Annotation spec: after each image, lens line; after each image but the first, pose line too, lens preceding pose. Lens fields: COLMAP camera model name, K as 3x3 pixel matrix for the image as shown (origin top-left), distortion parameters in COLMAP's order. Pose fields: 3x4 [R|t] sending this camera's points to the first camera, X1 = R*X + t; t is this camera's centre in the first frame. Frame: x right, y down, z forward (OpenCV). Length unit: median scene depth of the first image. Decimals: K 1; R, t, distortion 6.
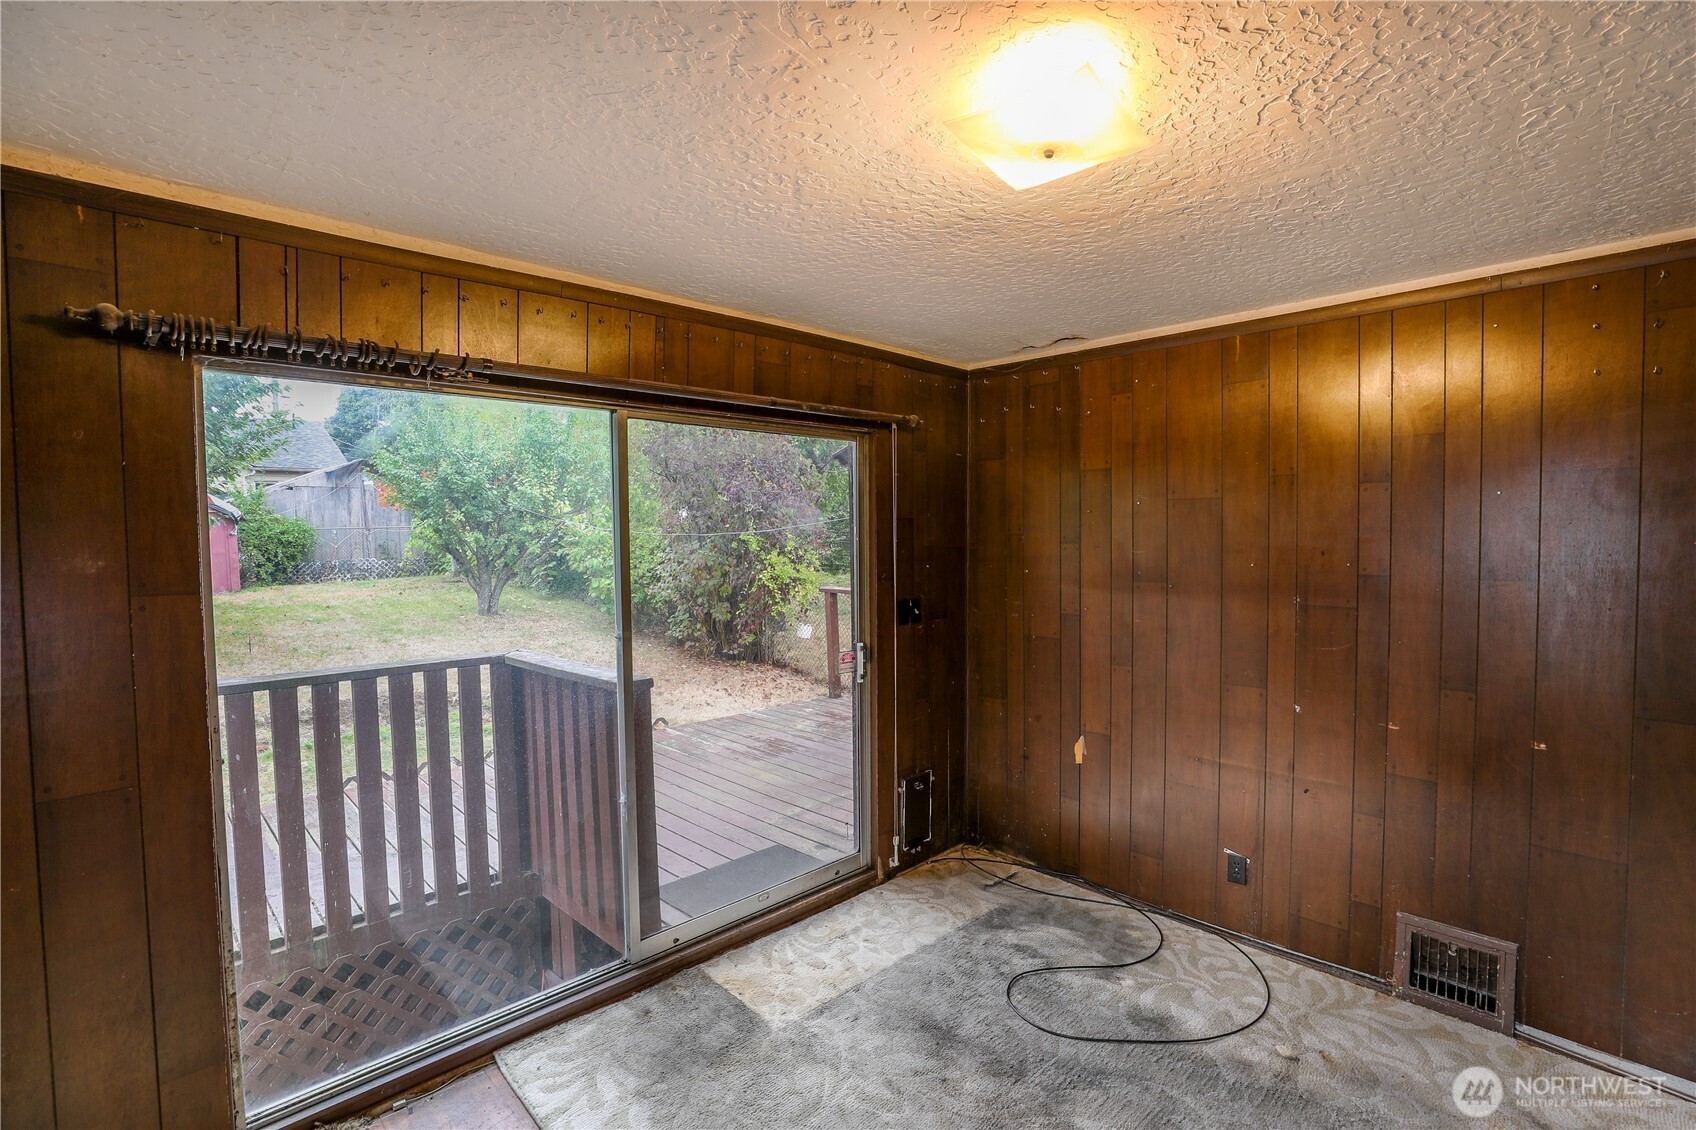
lens RADIAL K [[782.6, 0, 848.0], [0, 782.6, 565.0], [0, 0, 1]] dist [-0.024997, 0.000002]
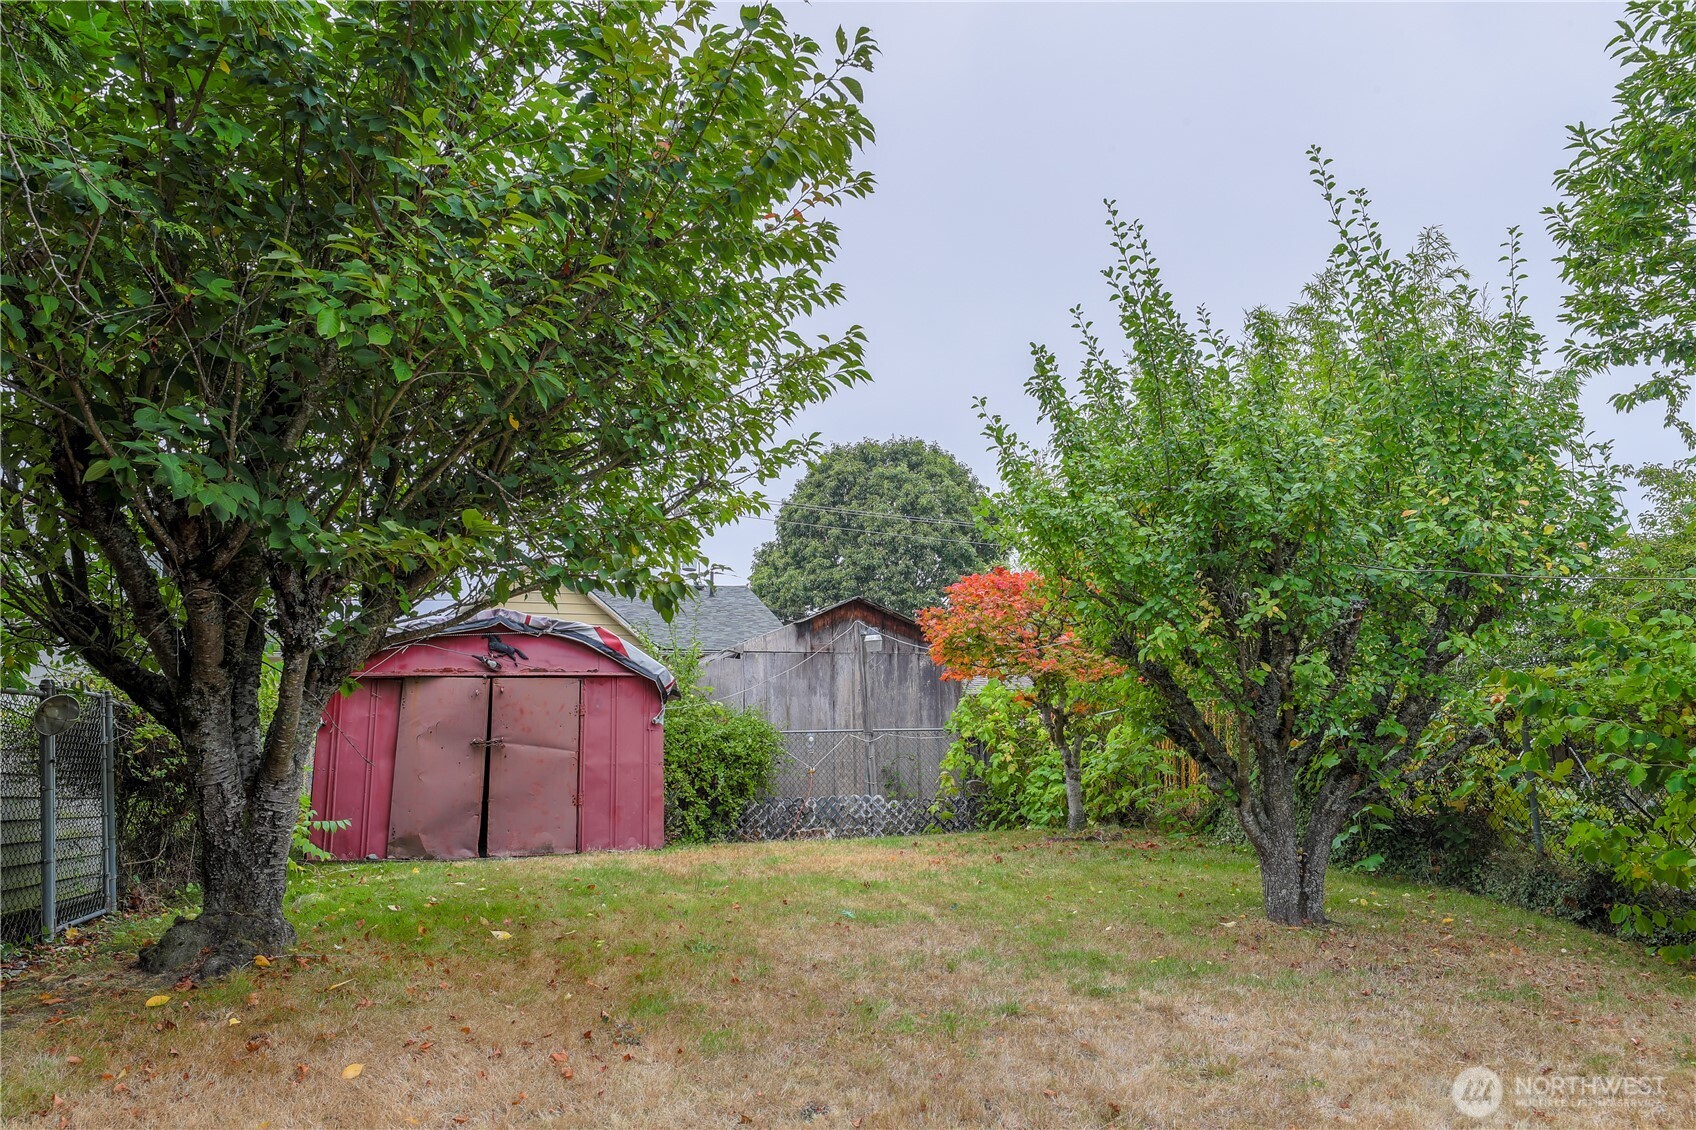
lens RADIAL K [[1232.3, 0, 848.0], [0, 1232.3, 565.0], [0, 0, 1]] dist [0.001731, 0.000667]
pose [[0.889558, -0.093272, -0.447198, -1.517263], [-0.011926, 0.973859, -0.226841, 0.146543], [0.456666, 0.207121, 0.865192, 1.667902]]
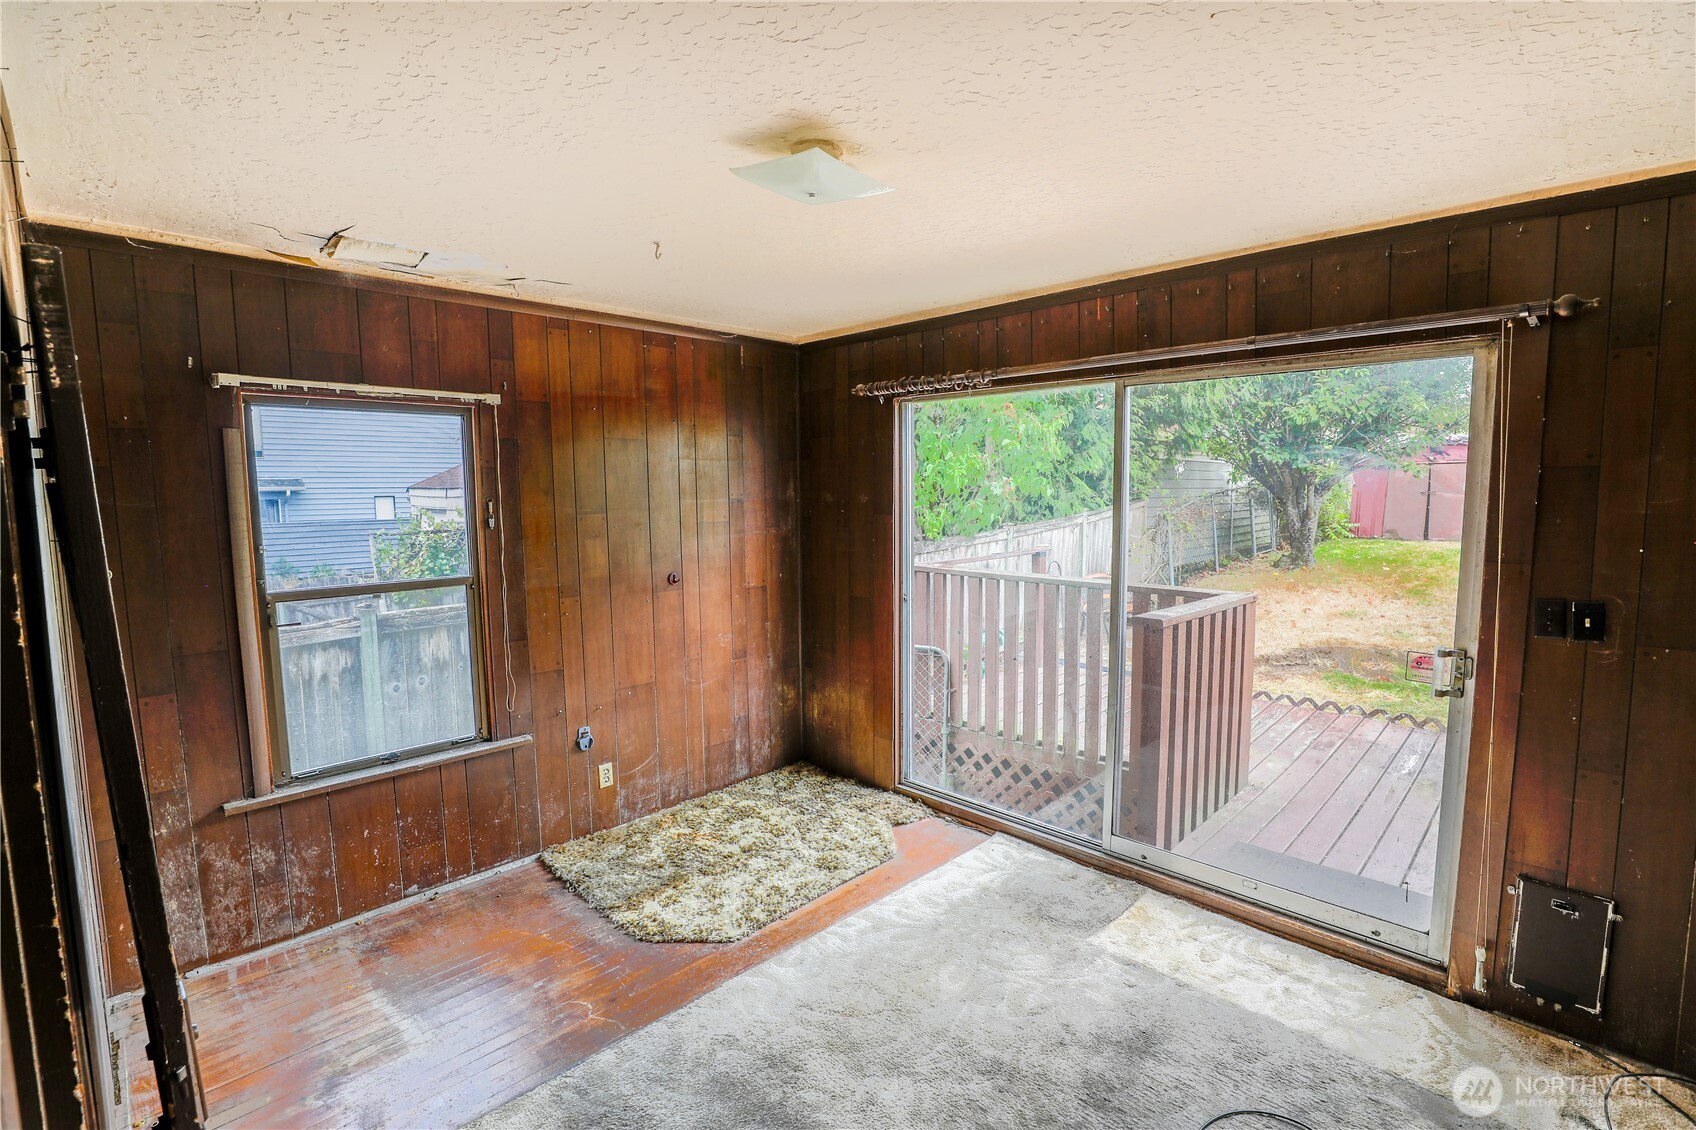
lens RADIAL K [[762.9, 0, 848.0], [0, 762.9, 565.0], [0, 0, 1]] dist [-0.000659, 0.000175]
pose [[0.033937, 0.105330, -0.993858, 0.680641], [-0.039498, 0.993795, 0.103974, -0.022695], [0.998643, 0.035727, 0.037887, 0.444713]]
